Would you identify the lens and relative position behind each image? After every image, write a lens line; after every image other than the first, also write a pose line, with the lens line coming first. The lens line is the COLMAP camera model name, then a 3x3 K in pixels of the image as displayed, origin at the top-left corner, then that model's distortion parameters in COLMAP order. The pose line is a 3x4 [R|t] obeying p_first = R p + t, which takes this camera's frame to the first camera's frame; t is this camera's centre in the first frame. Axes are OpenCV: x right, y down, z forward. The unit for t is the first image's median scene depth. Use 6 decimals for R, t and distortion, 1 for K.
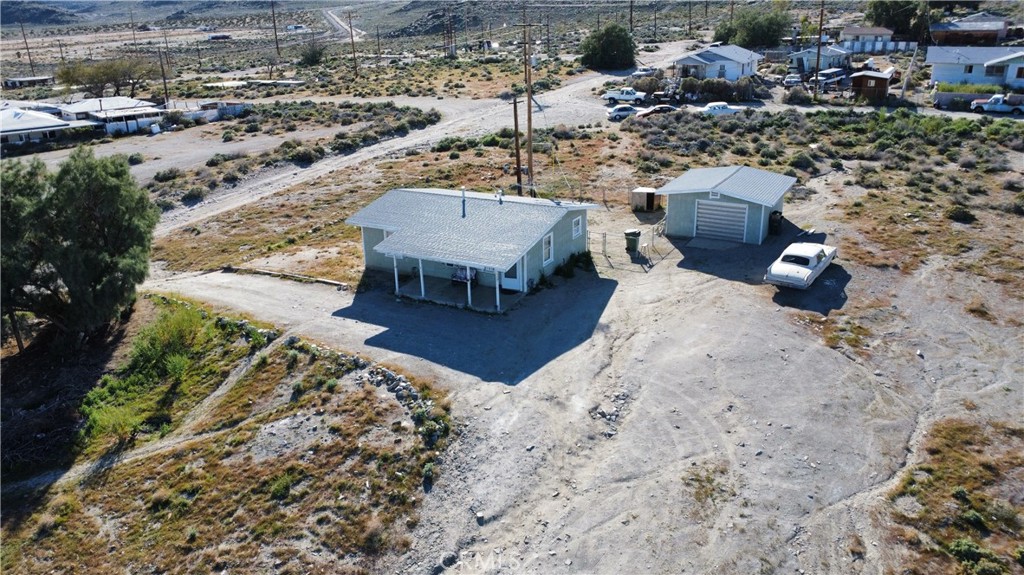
lens RADIAL K [[747.5, 0, 513.3], [0, 747.5, 287.8], [0, 0, 1]] dist [-0.027898, -0.005080]
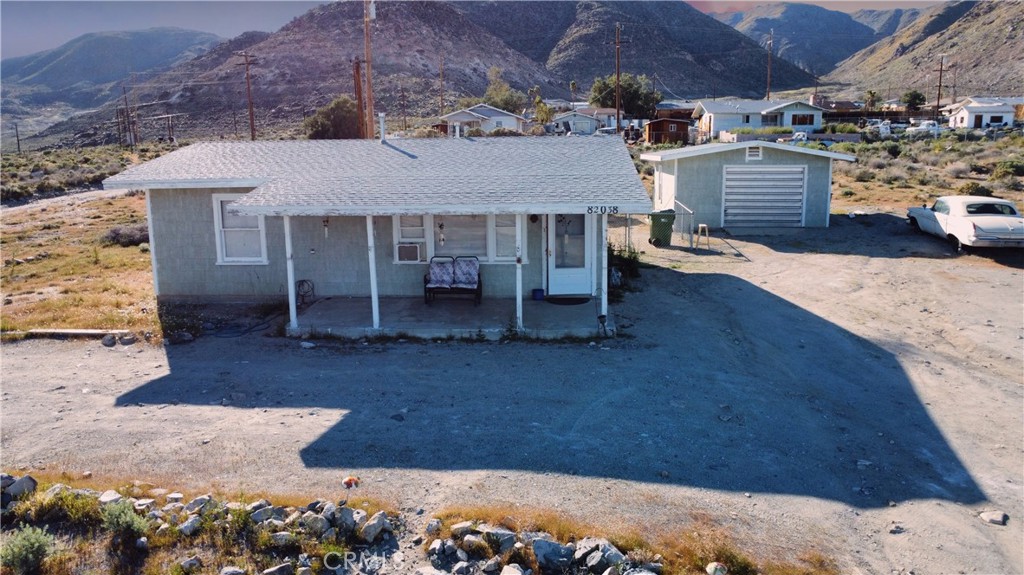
lens RADIAL K [[747.5, 0, 511.0], [0, 747.5, 287.4], [0, 0, 1]] dist [-0.027898, -0.005080]
pose [[0.908688, -0.067223, 0.412029, -0.181069], [0.138279, 0.979703, -0.145121, 0.047606], [-0.393910, 0.188844, 0.899540, 0.535713]]
